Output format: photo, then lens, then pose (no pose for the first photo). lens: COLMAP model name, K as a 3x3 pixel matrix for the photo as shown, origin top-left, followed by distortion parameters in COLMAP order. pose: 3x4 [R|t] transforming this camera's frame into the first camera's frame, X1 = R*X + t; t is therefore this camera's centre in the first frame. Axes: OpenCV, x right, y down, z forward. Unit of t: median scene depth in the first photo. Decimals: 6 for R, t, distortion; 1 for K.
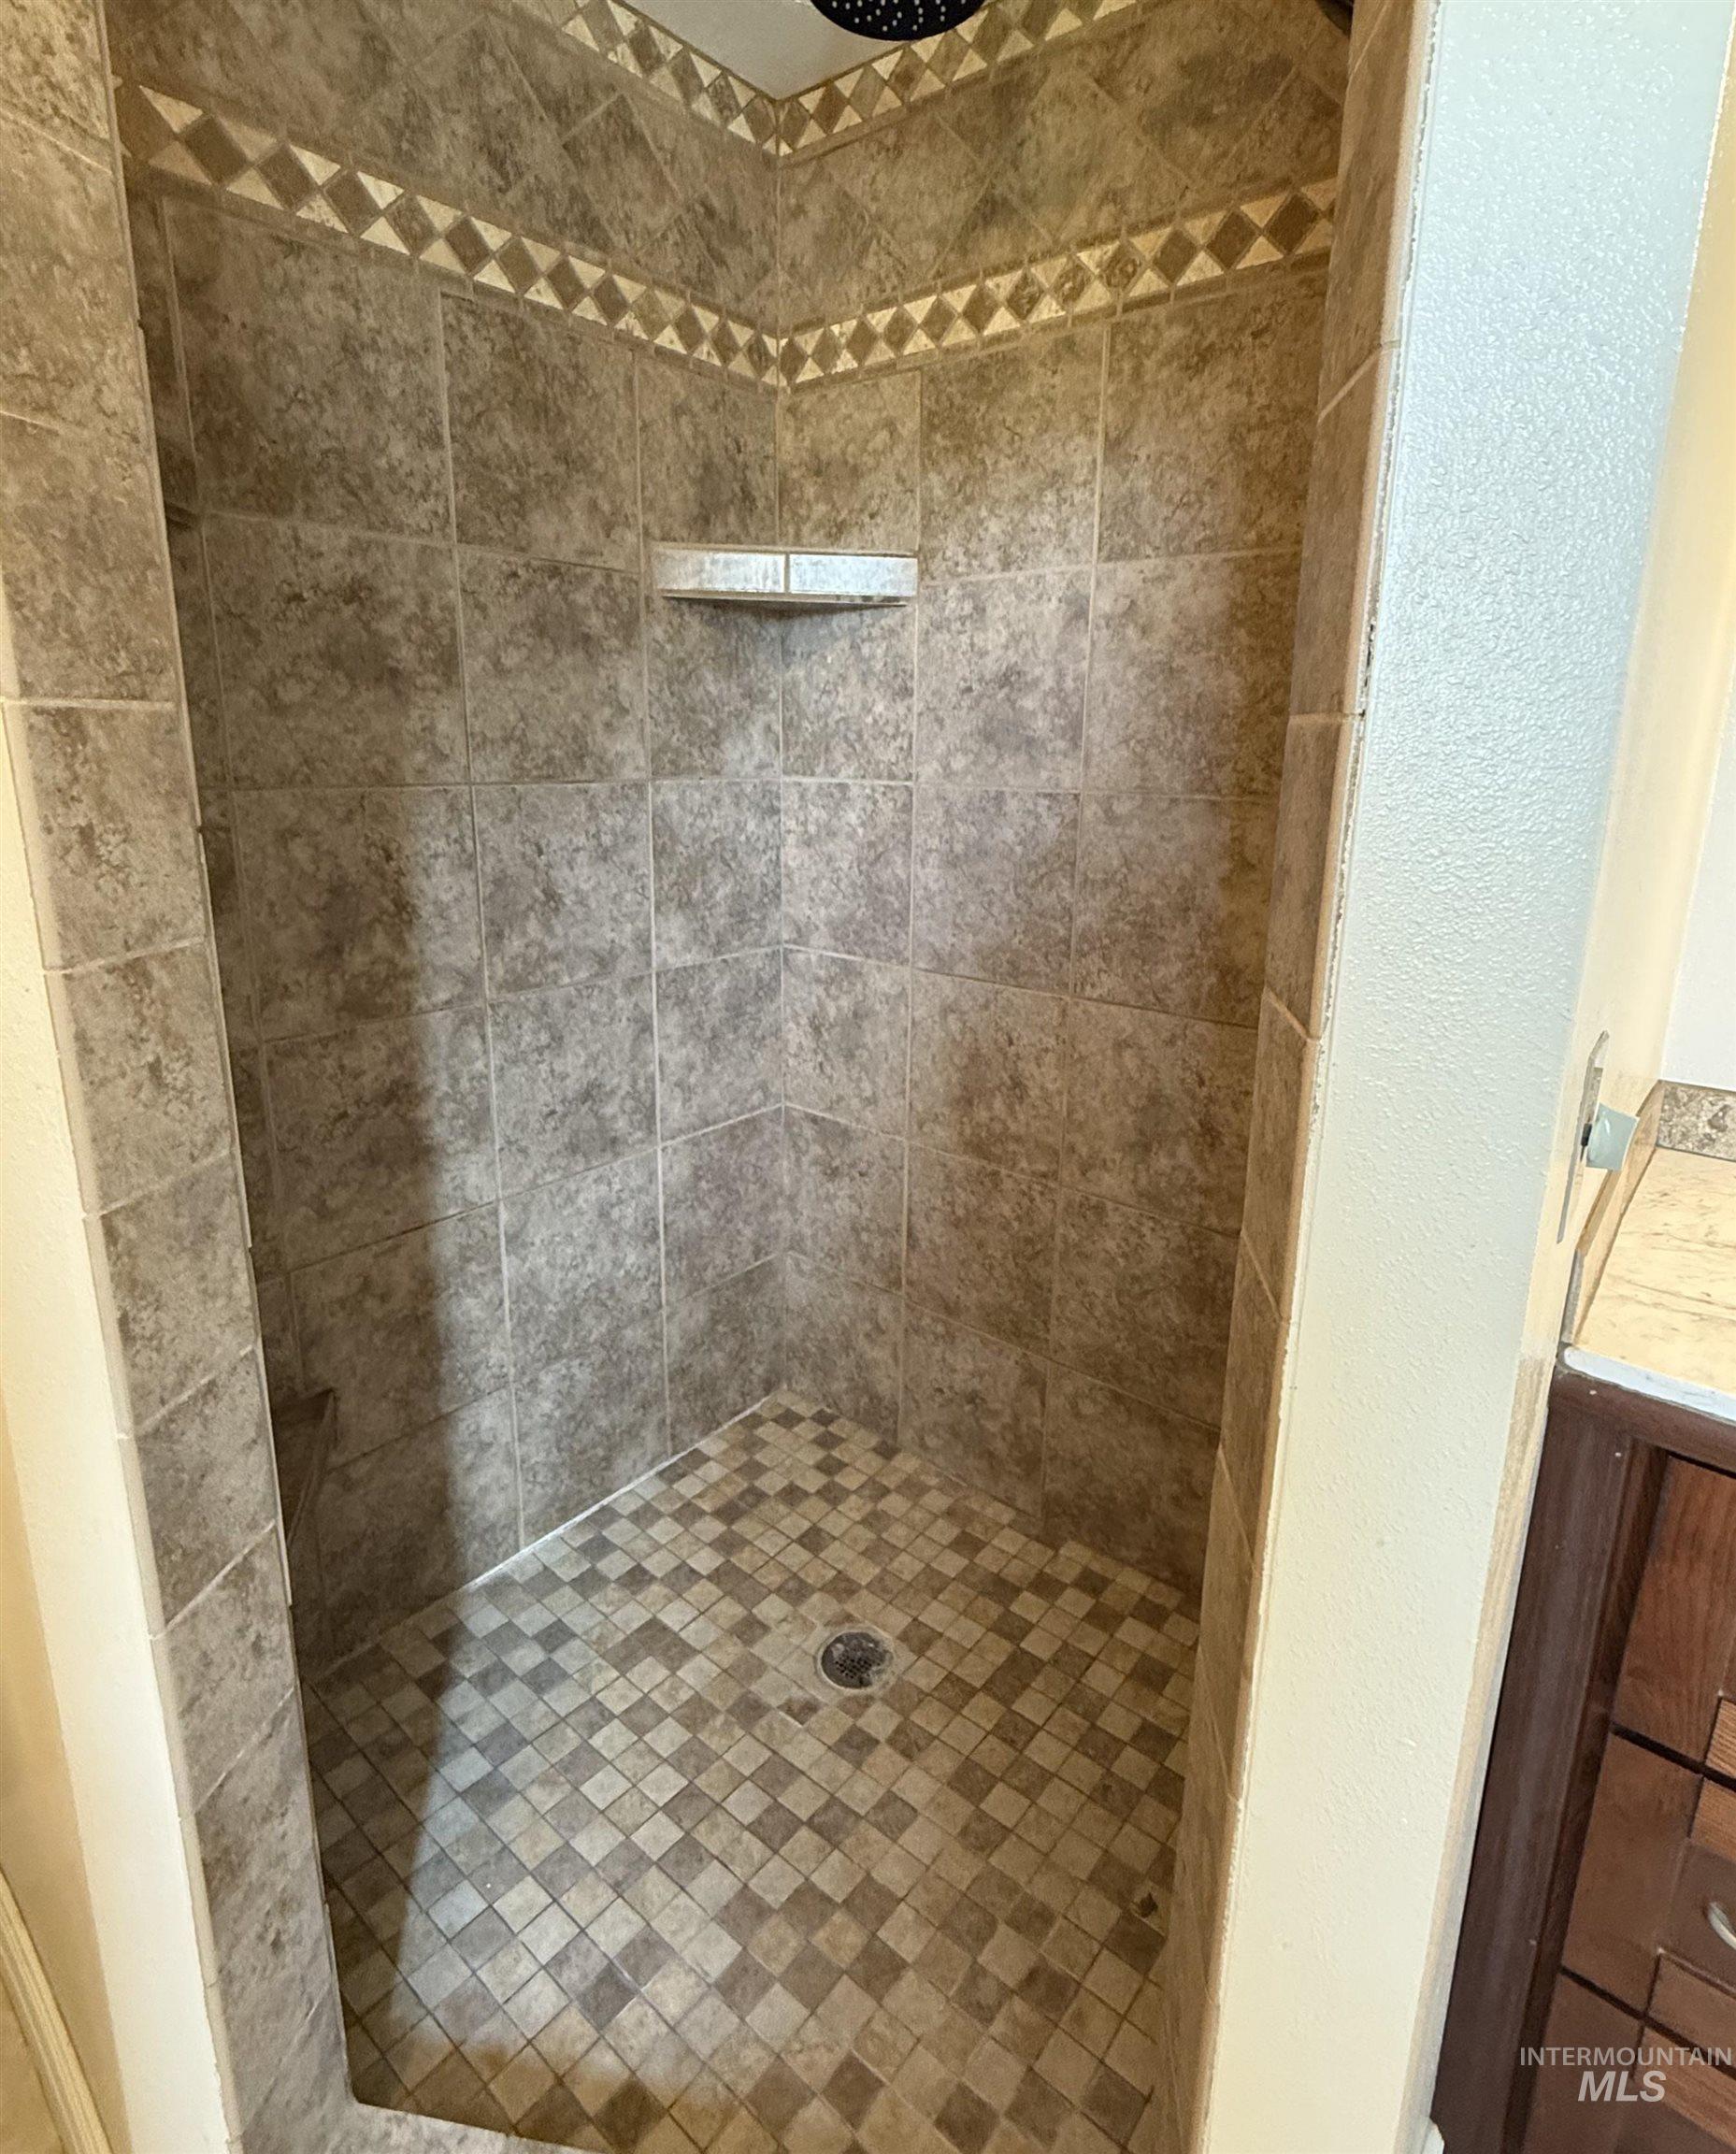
lens RADIAL K [[1096.8, 0, 871.6], [0, 1096.8, 987.4], [0, 0, 1]] dist [-0.001469, -0.000011]
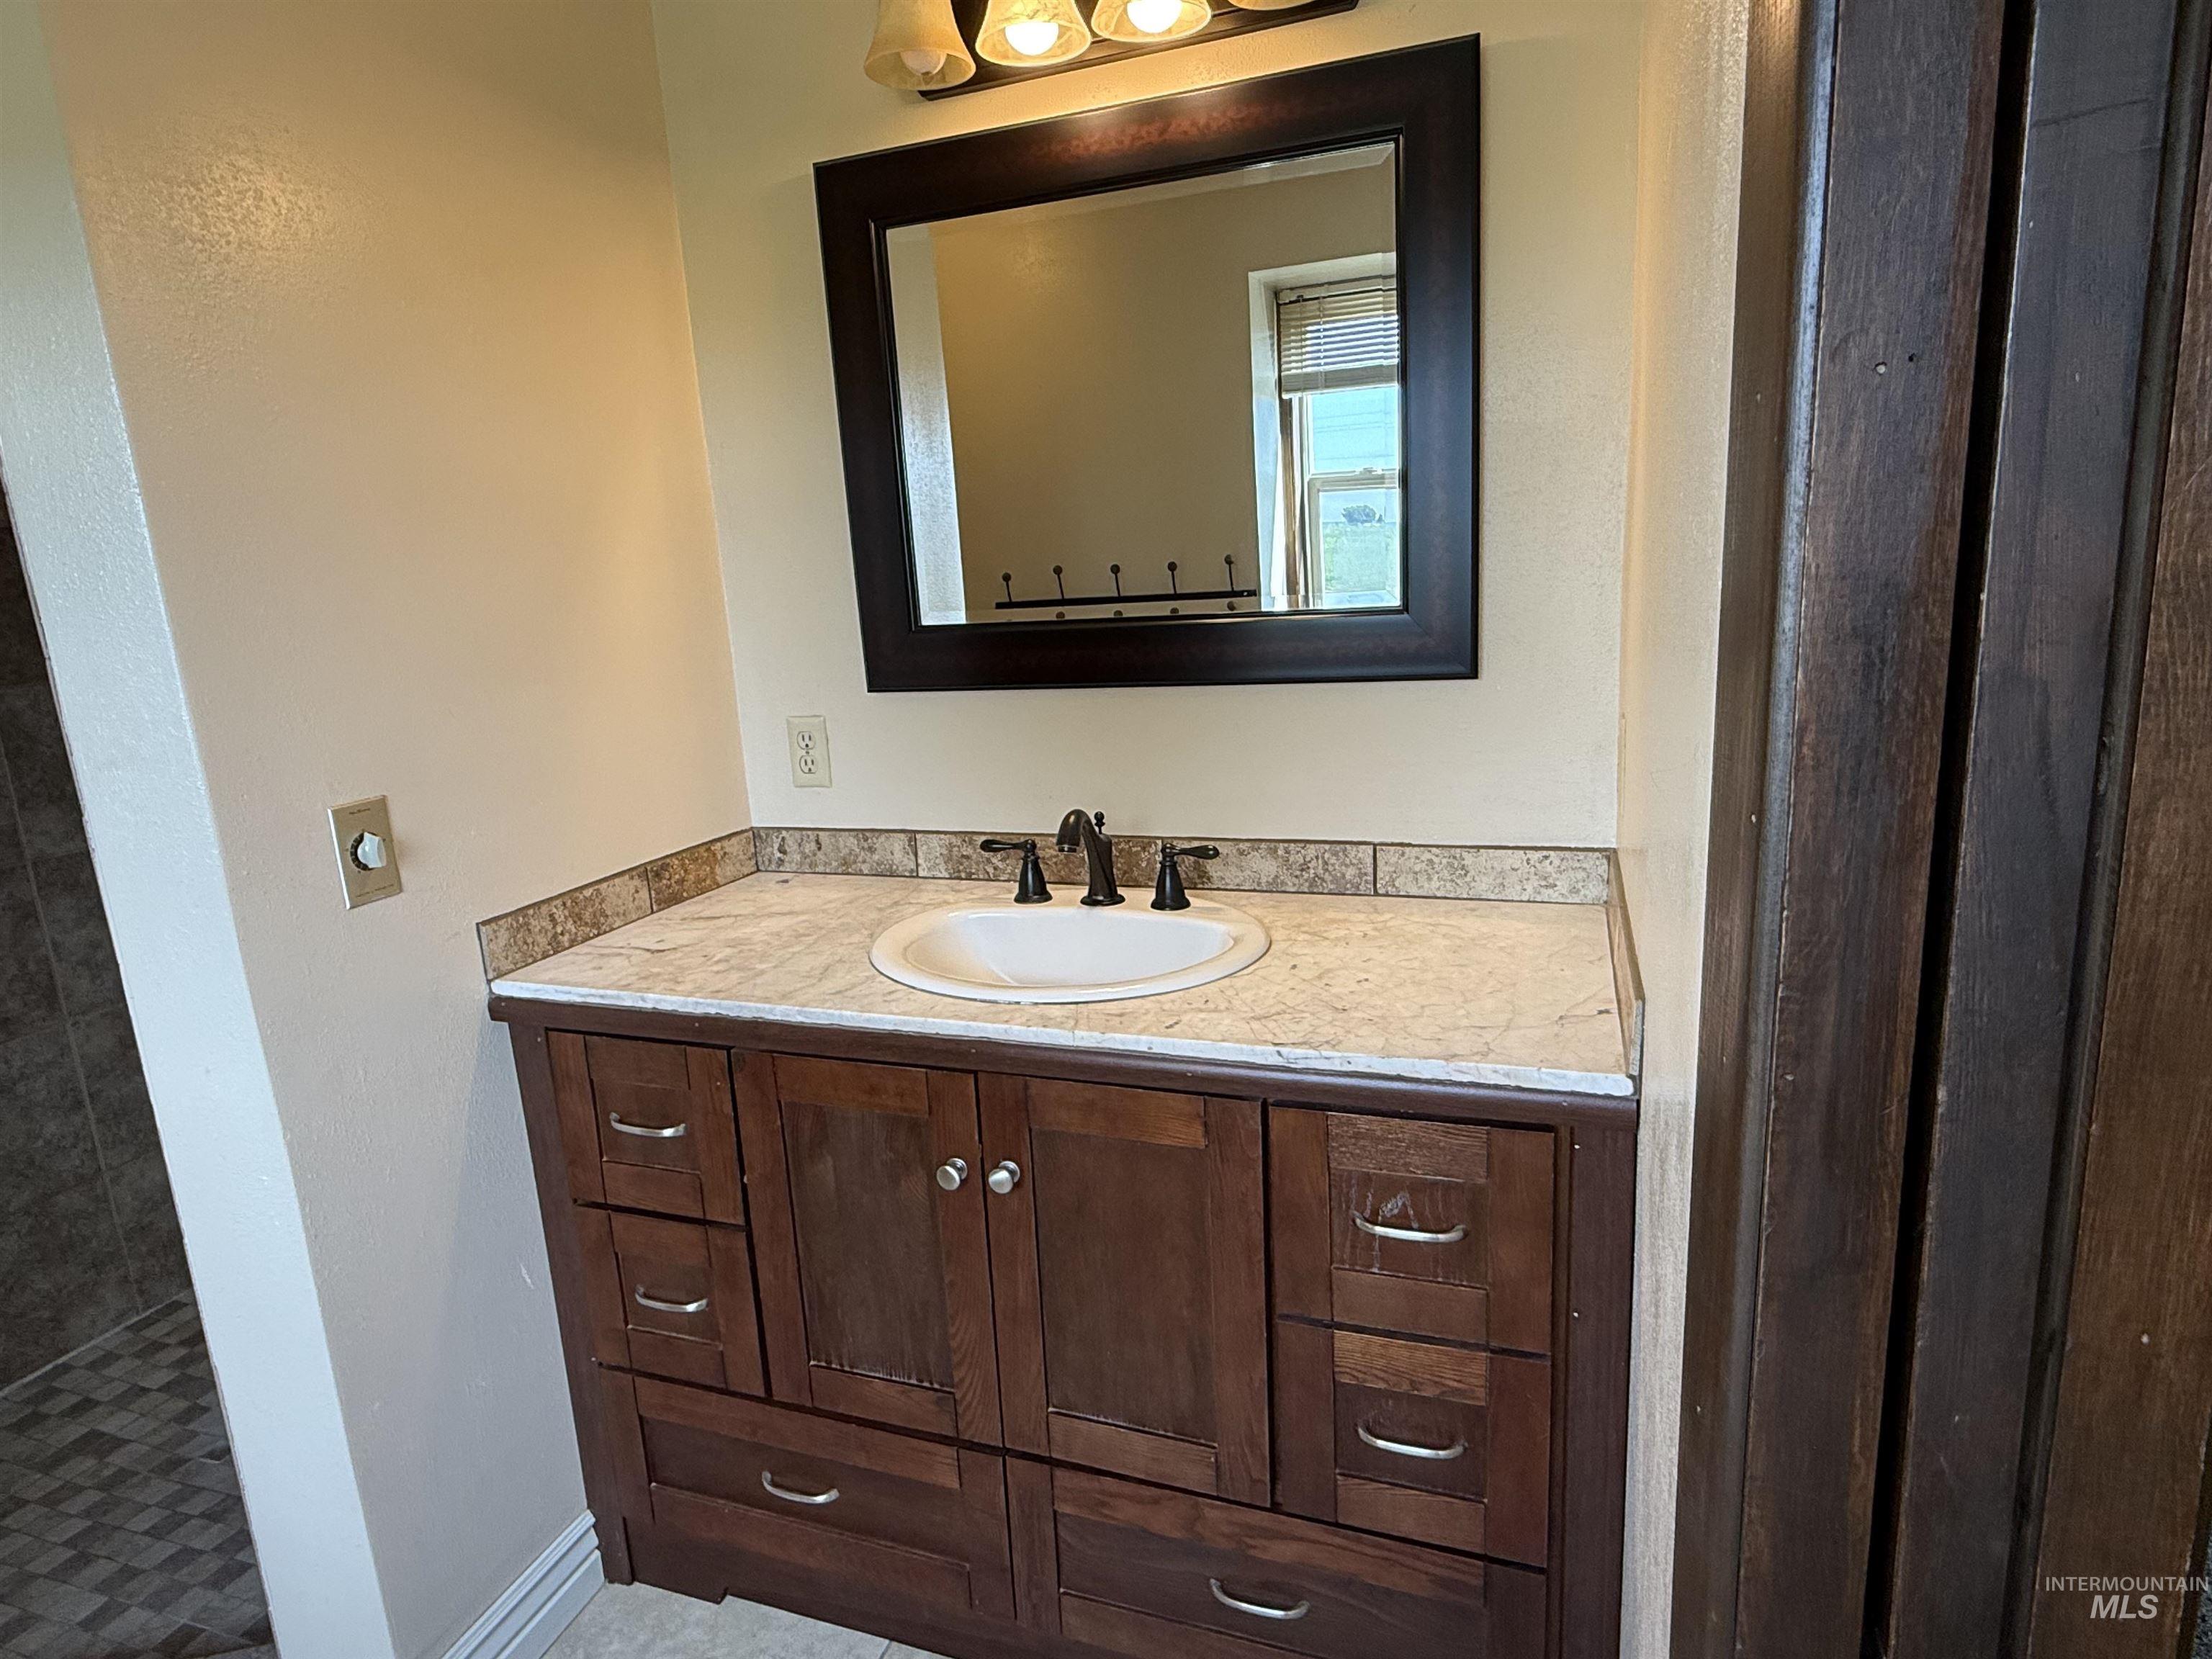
lens RADIAL K [[1247.7, 0, 1106.0], [0, 1247.7, 829.5], [0, 0, 1]] dist [-0.000122, -0.000086]
pose [[0.941623, -0.136842, 0.307605, 0.429623], [0.142018, 0.989848, 0.005608, 0.097217], [-0.305250, 0.038405, 0.951497, -0.508455]]
